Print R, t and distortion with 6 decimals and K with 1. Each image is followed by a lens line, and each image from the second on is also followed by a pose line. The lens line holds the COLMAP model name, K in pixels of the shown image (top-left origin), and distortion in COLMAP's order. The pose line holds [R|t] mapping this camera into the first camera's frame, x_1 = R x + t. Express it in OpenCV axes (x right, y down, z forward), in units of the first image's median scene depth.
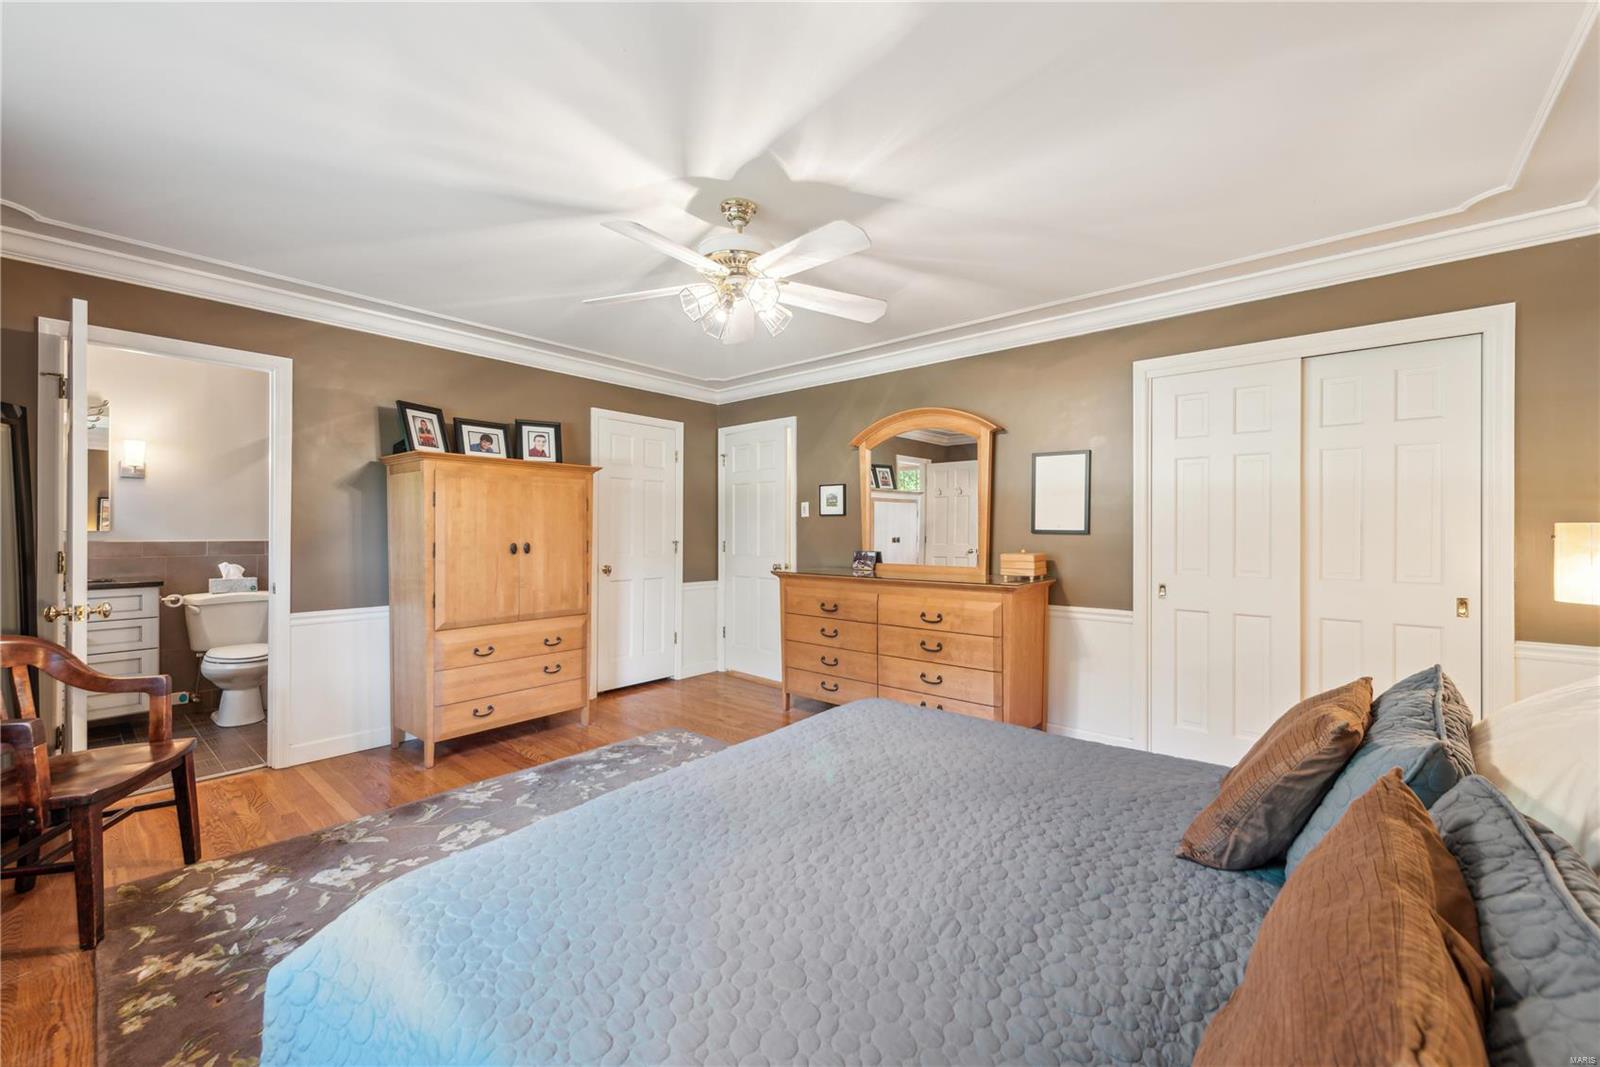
lens RADIAL K [[650.9, 0, 800.0], [0, 650.9, 533.5], [0, 0, 1]] dist [0.001587, 0.000146]
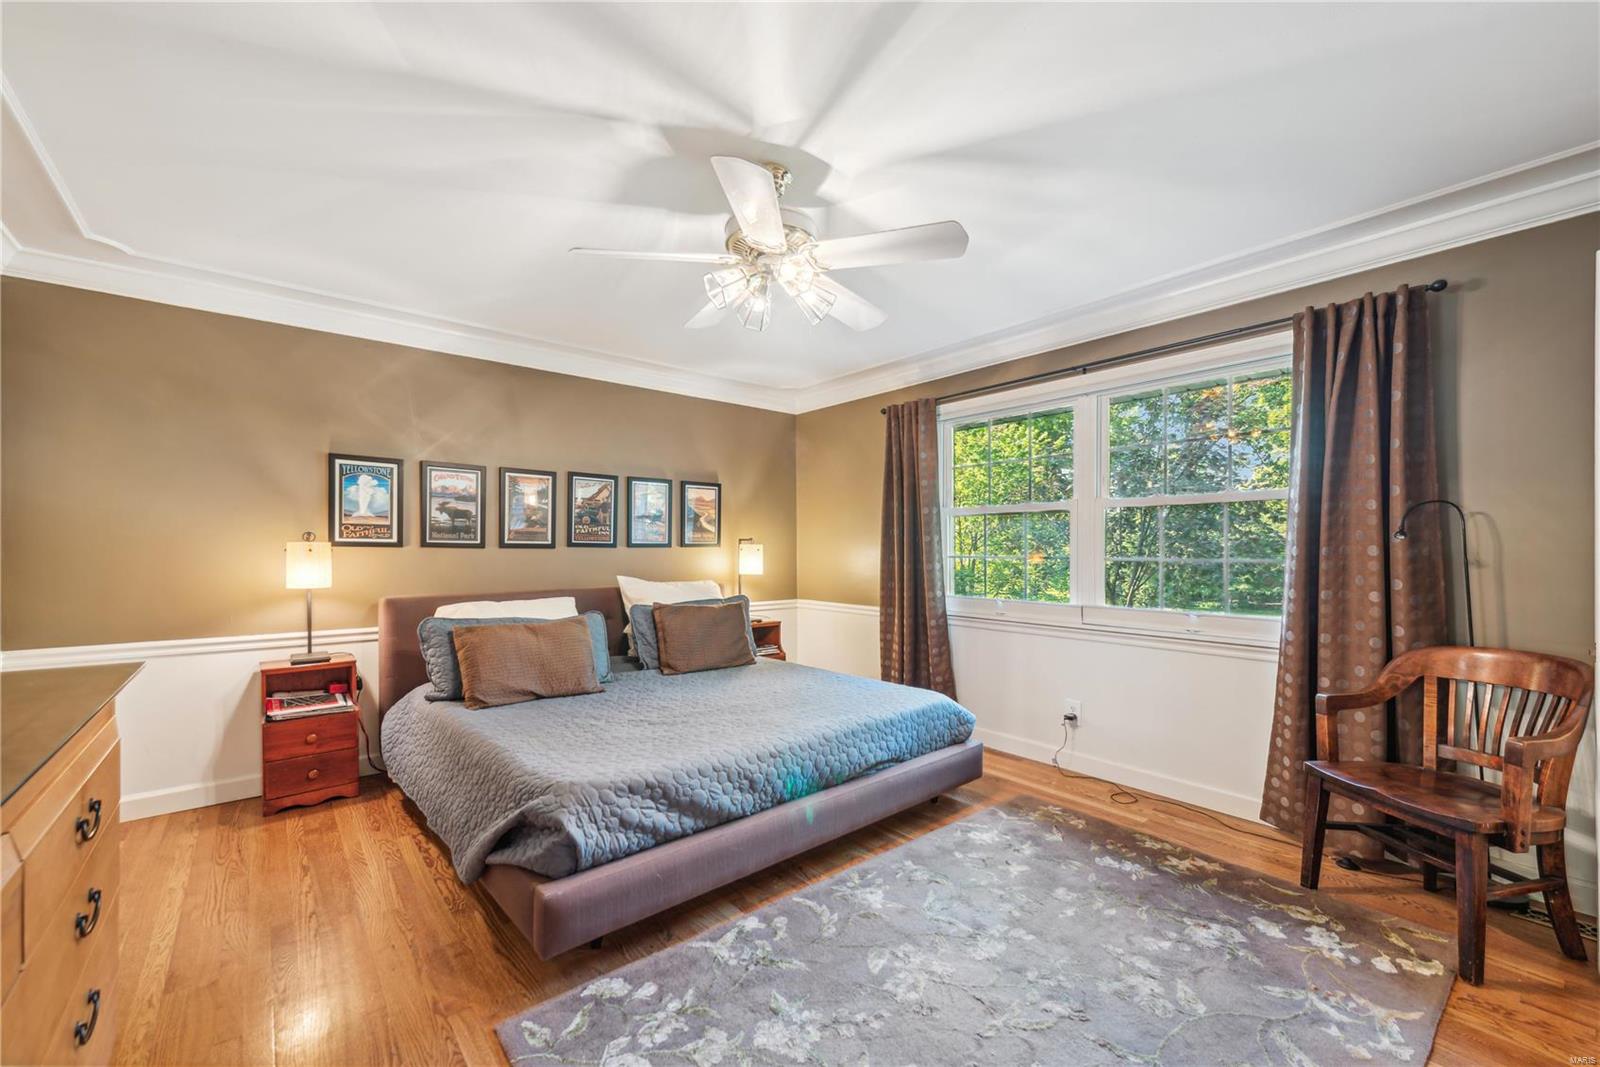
lens RADIAL K [[644.0, 0, 803.6], [0, 644.0, 548.0], [0, 0, 1]] dist [0.003477, 0.000259]
pose [[-0.986442, -0.001180, 0.164103, -0.374271], [-0.000819, 0.999997, 0.002264, -0.006109], [-0.164106, 0.002099, -0.986441, 2.467876]]
